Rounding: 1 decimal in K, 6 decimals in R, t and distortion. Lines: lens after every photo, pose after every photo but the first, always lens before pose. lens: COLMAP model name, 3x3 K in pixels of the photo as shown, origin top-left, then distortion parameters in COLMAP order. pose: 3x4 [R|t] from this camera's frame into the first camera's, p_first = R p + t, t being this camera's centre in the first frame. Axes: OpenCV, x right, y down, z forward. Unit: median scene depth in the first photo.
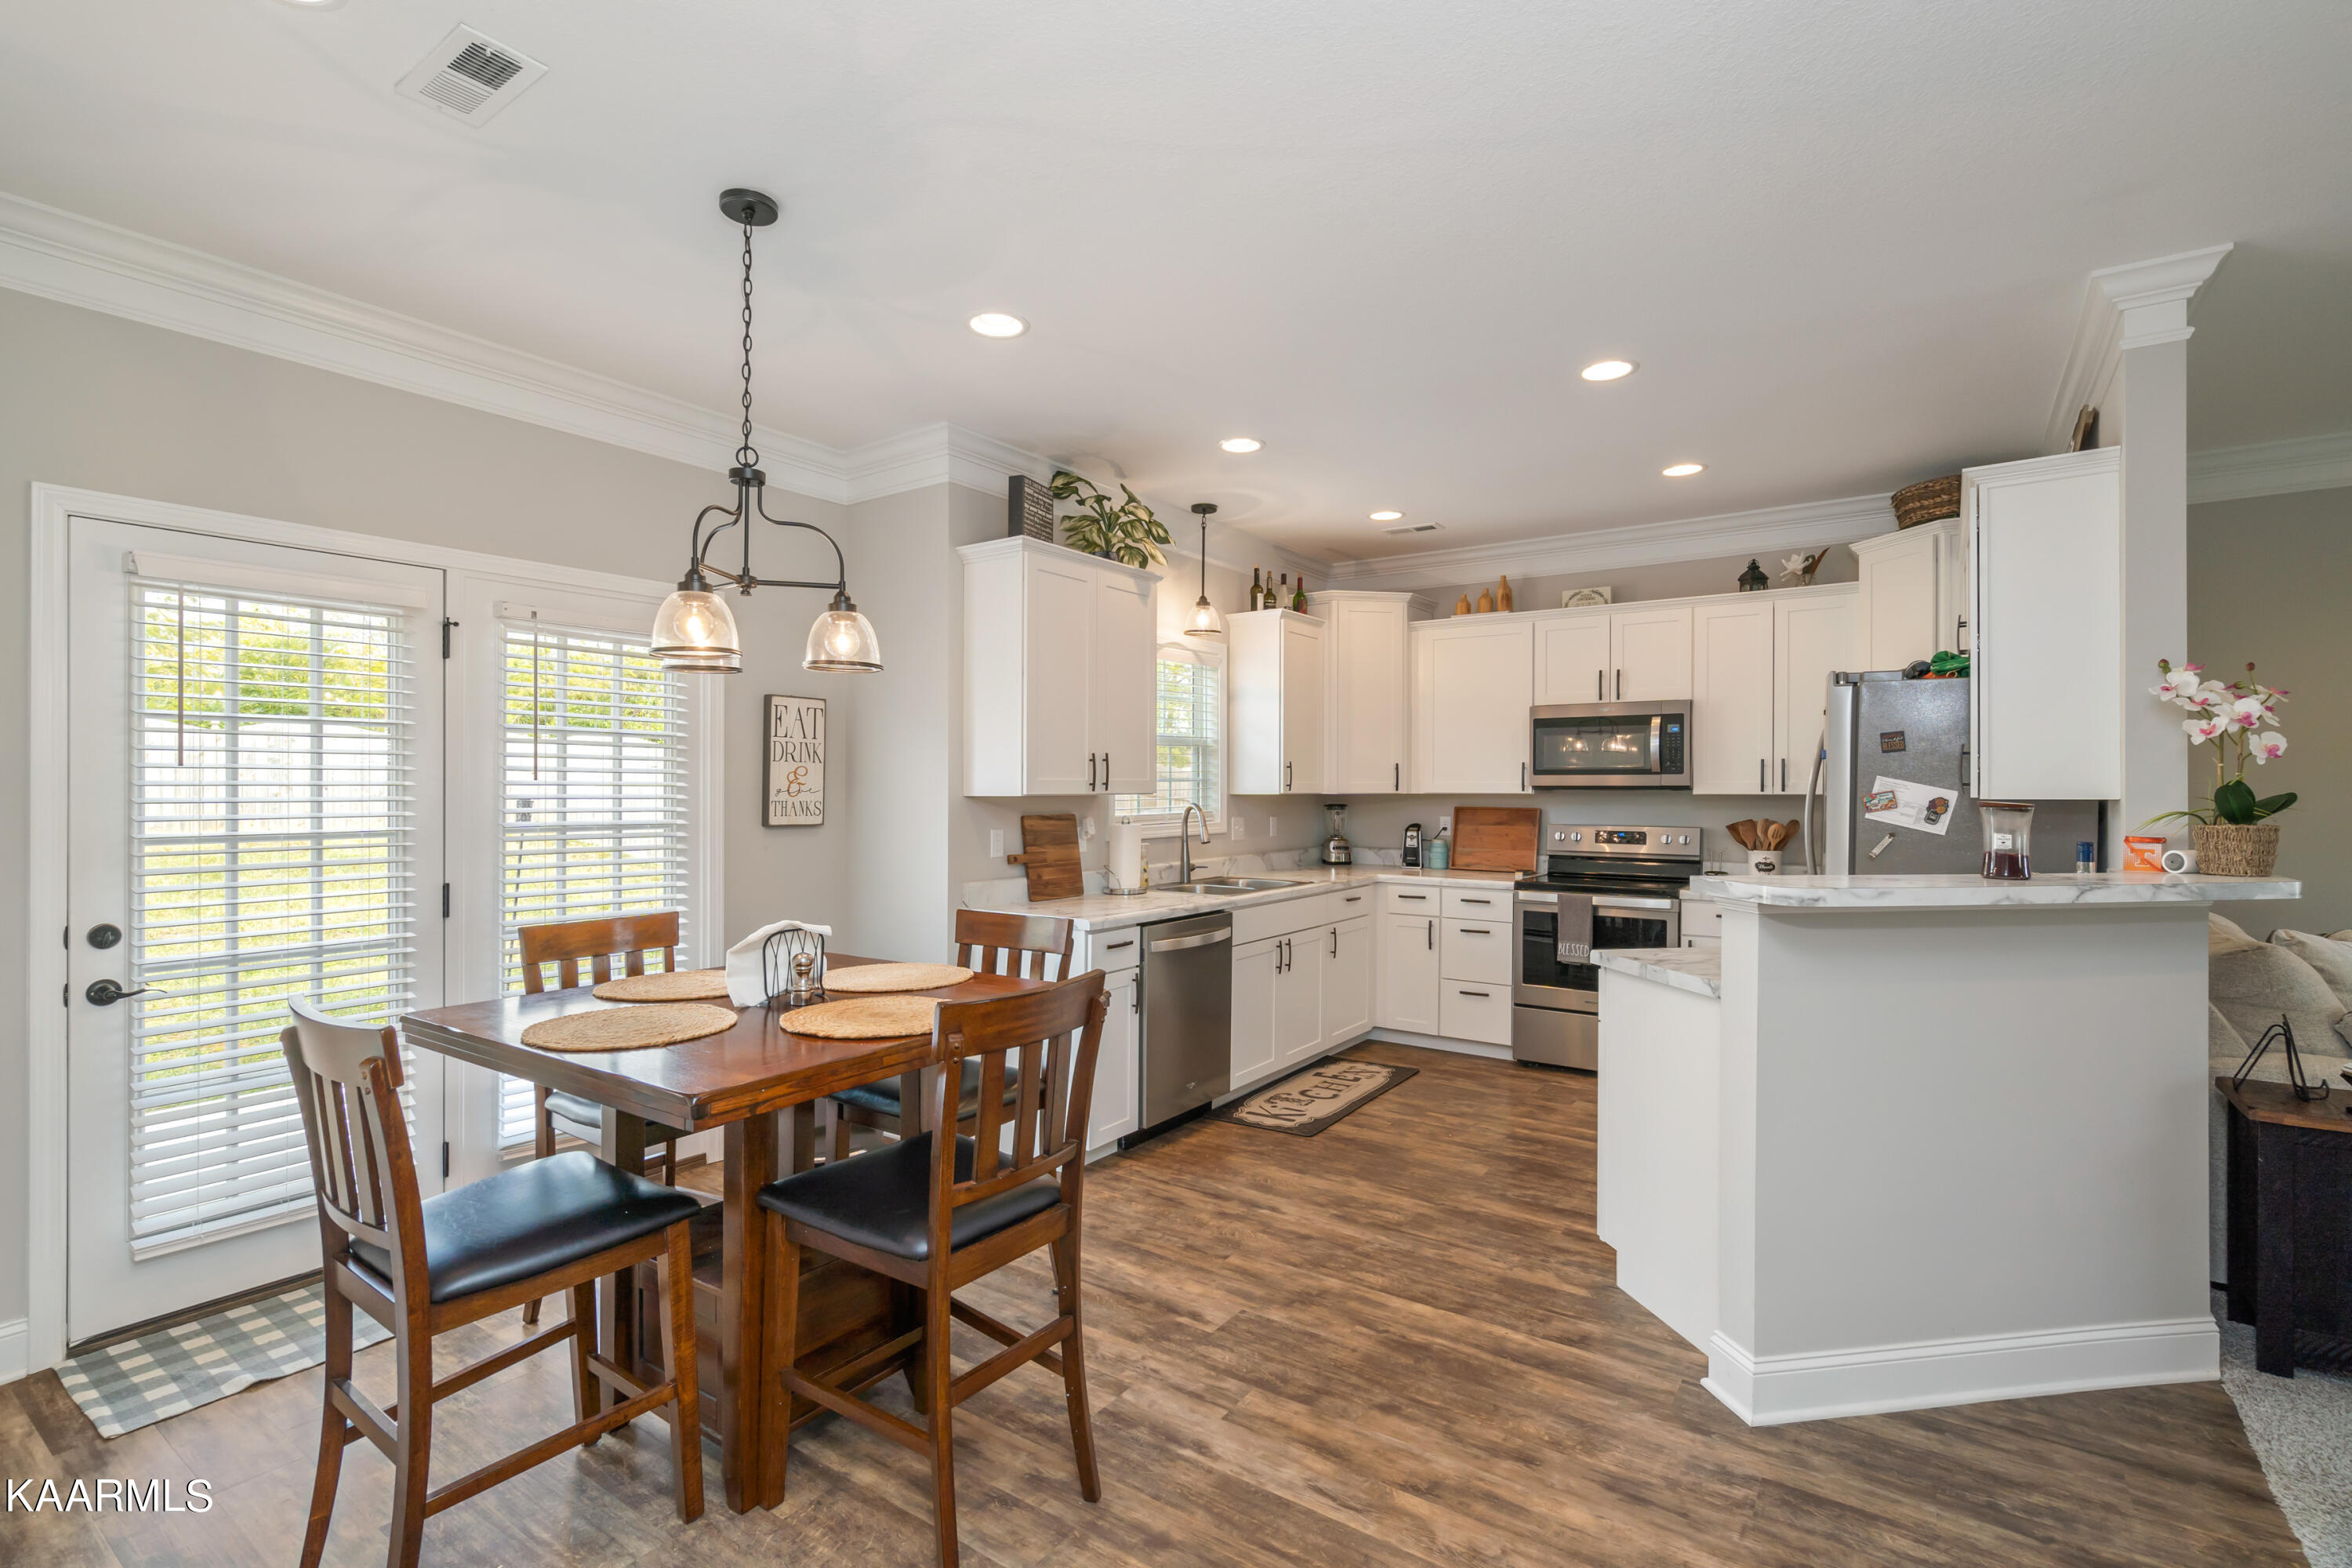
lens RADIAL K [[1098.2, 0, 1165.6], [0, 1098.2, 813.1], [0, 0, 1]] dist [-0.001116, -0.000016]
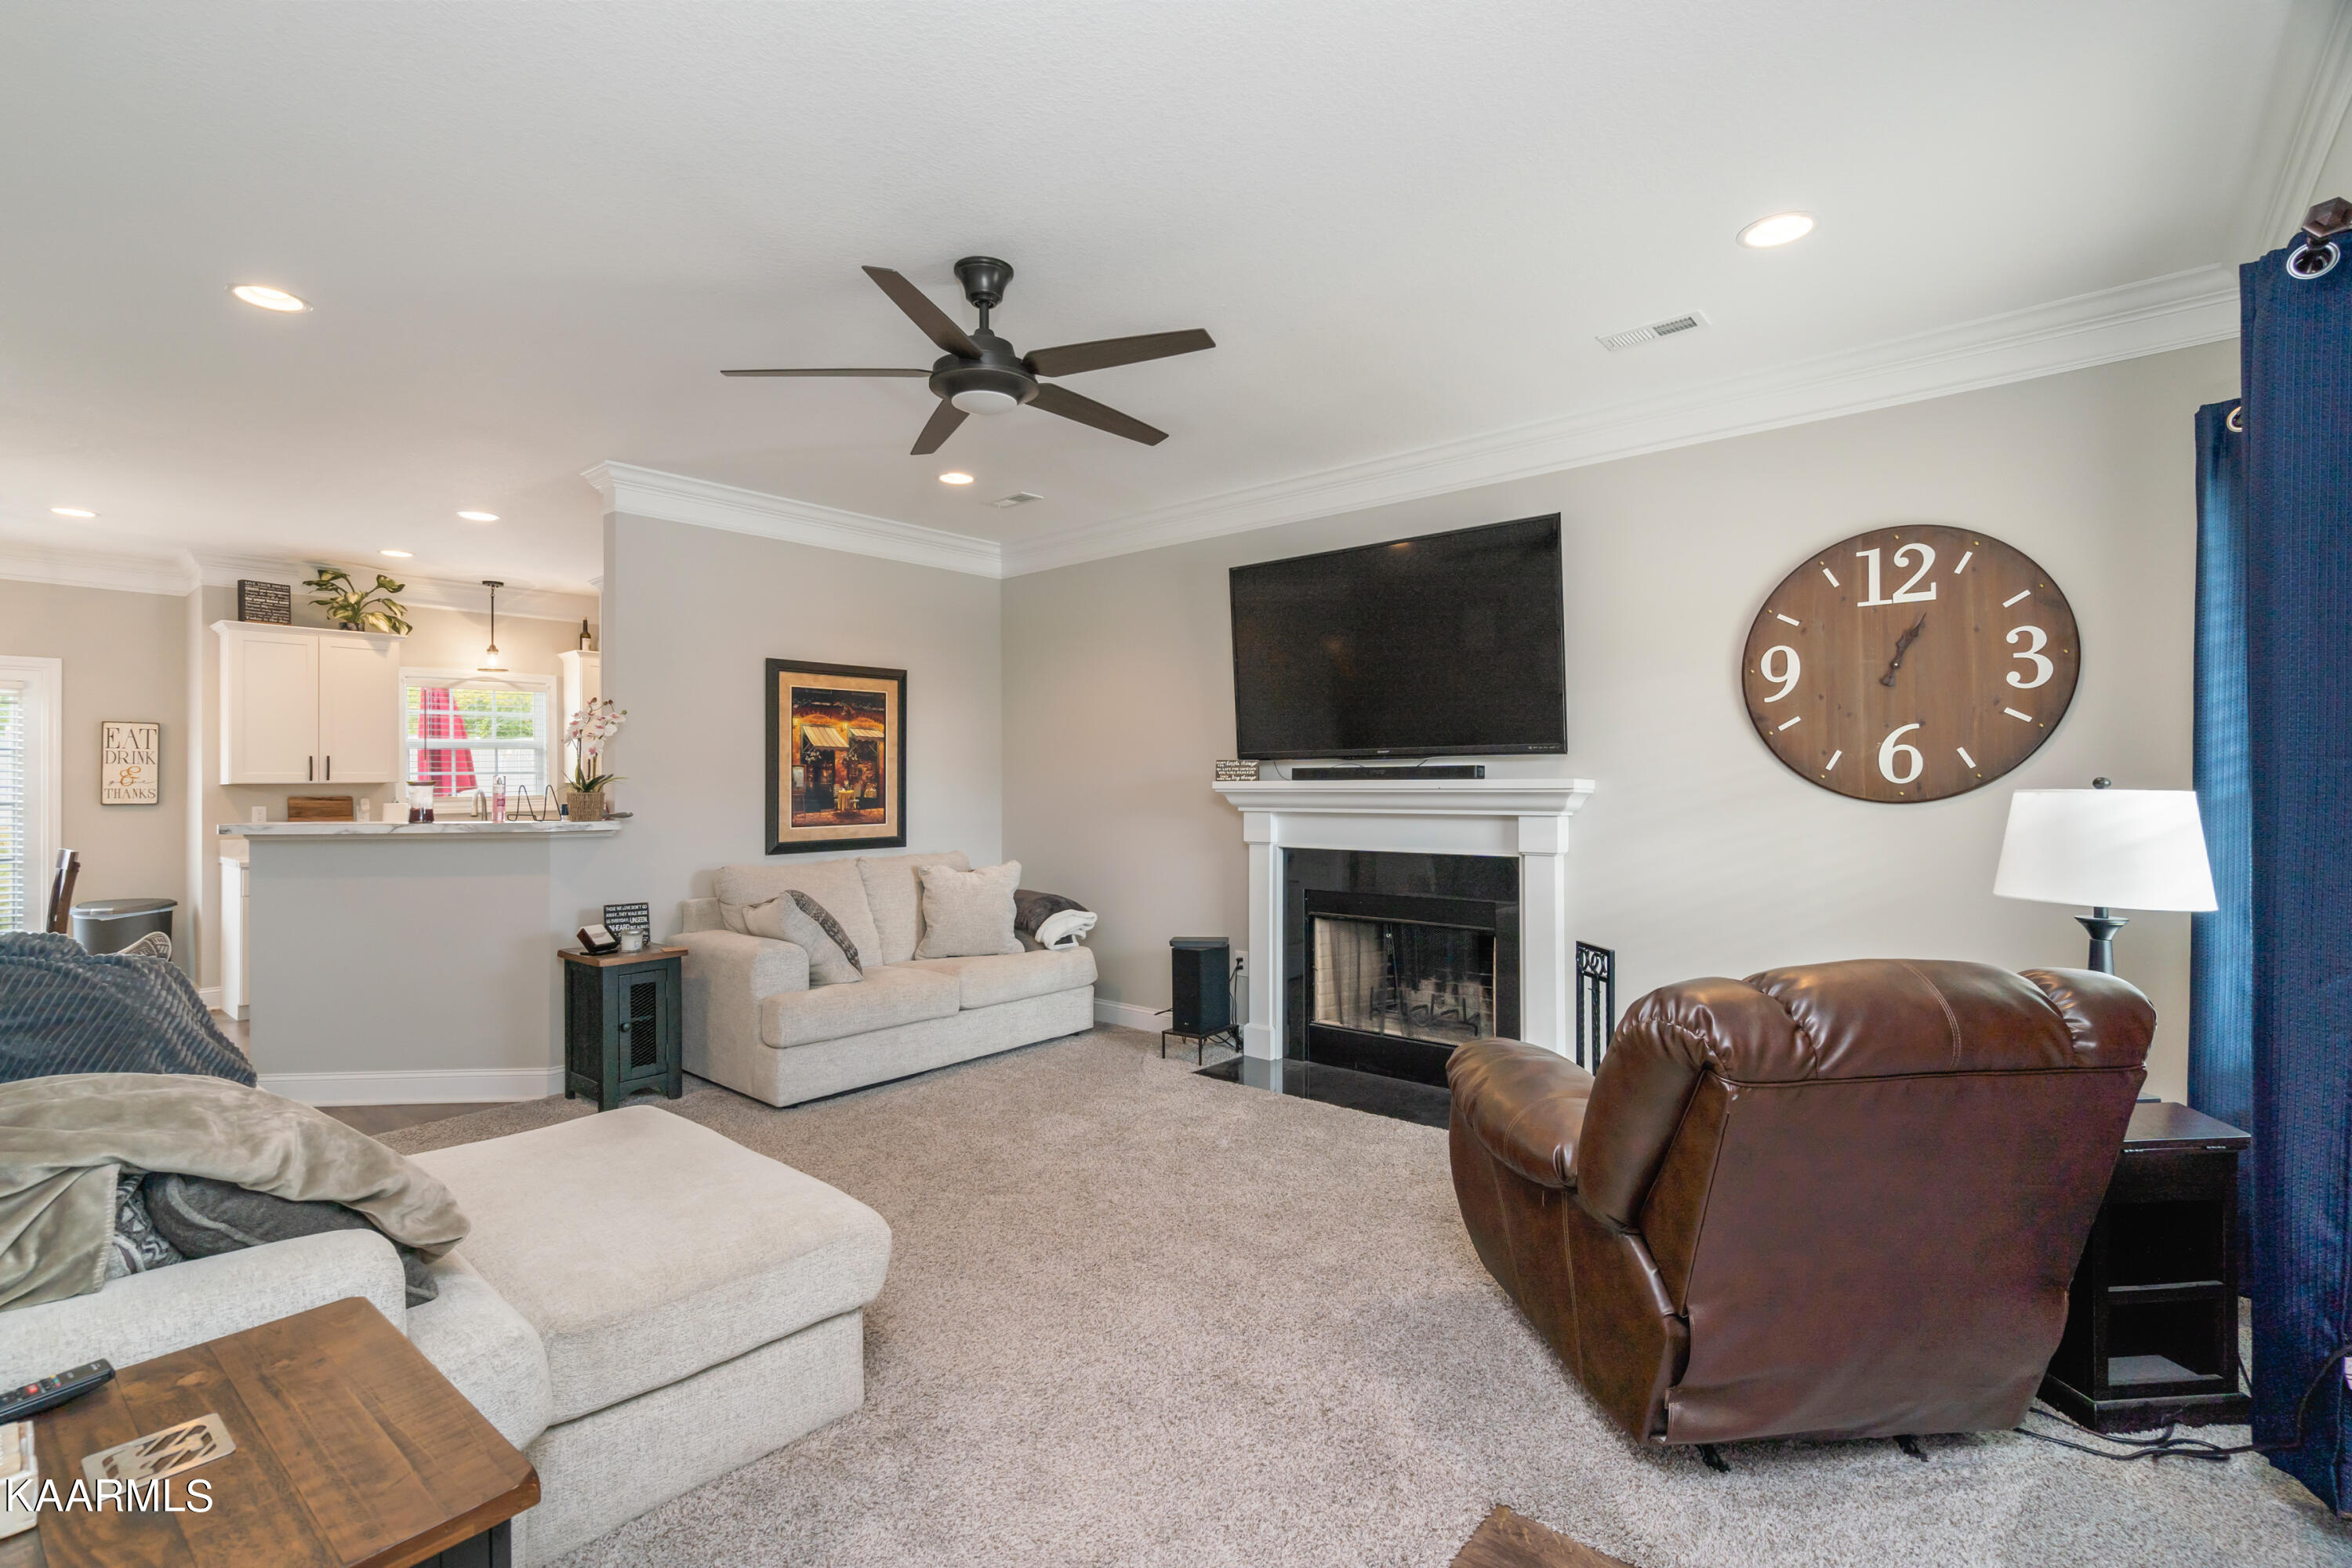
lens RADIAL K [[1090.4, 0, 1164.1], [0, 1090.4, 785.9], [0, 0, 1]] dist [-0.001031, 0.000525]
pose [[0.993282, -0.007706, -0.115465, 1.175498], [0.005236, 0.999751, -0.021679, 0.023731], [0.115604, 0.020929, 0.993075, -0.336813]]
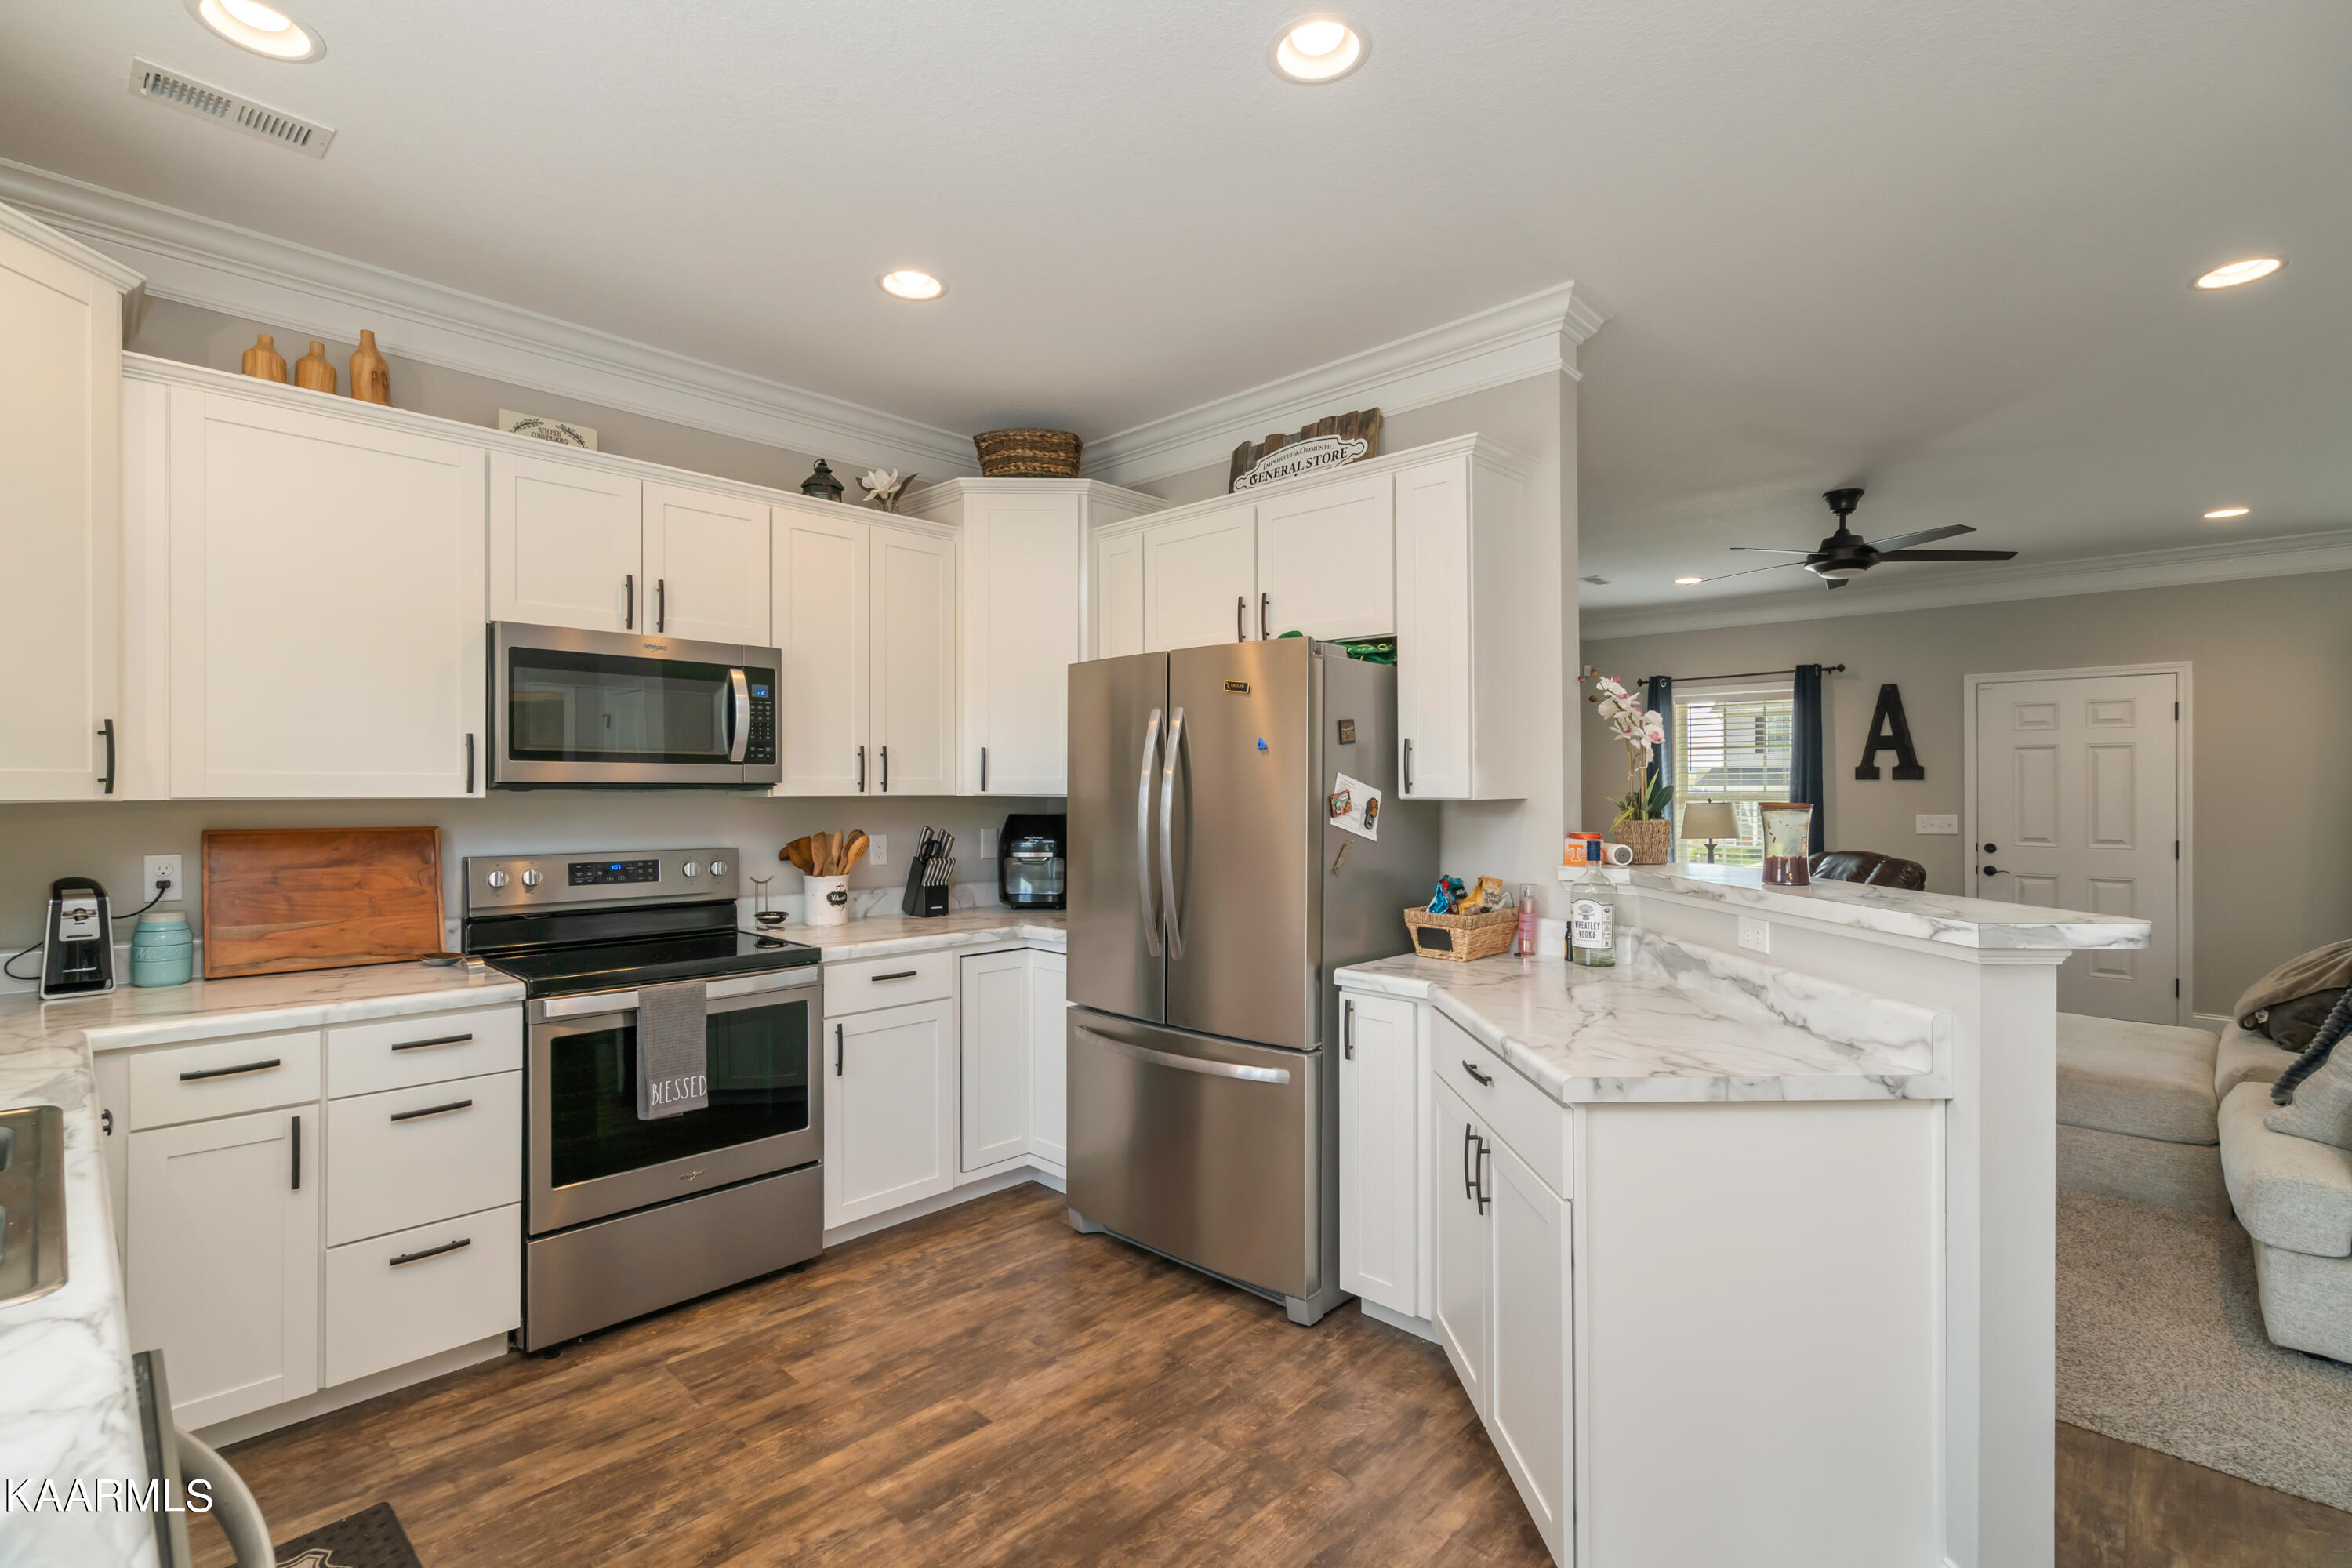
lens RADIAL K [[1090.4, 0, 1164.1], [0, 1090.4, 785.9], [0, 0, 1]] dist [-0.001031, 0.000525]
pose [[0.140753, 0.002667, 0.990041, -0.130134], [0.021704, 0.999748, -0.005779, -0.016295], [-0.989807, 0.022301, 0.140659, 0.757145]]
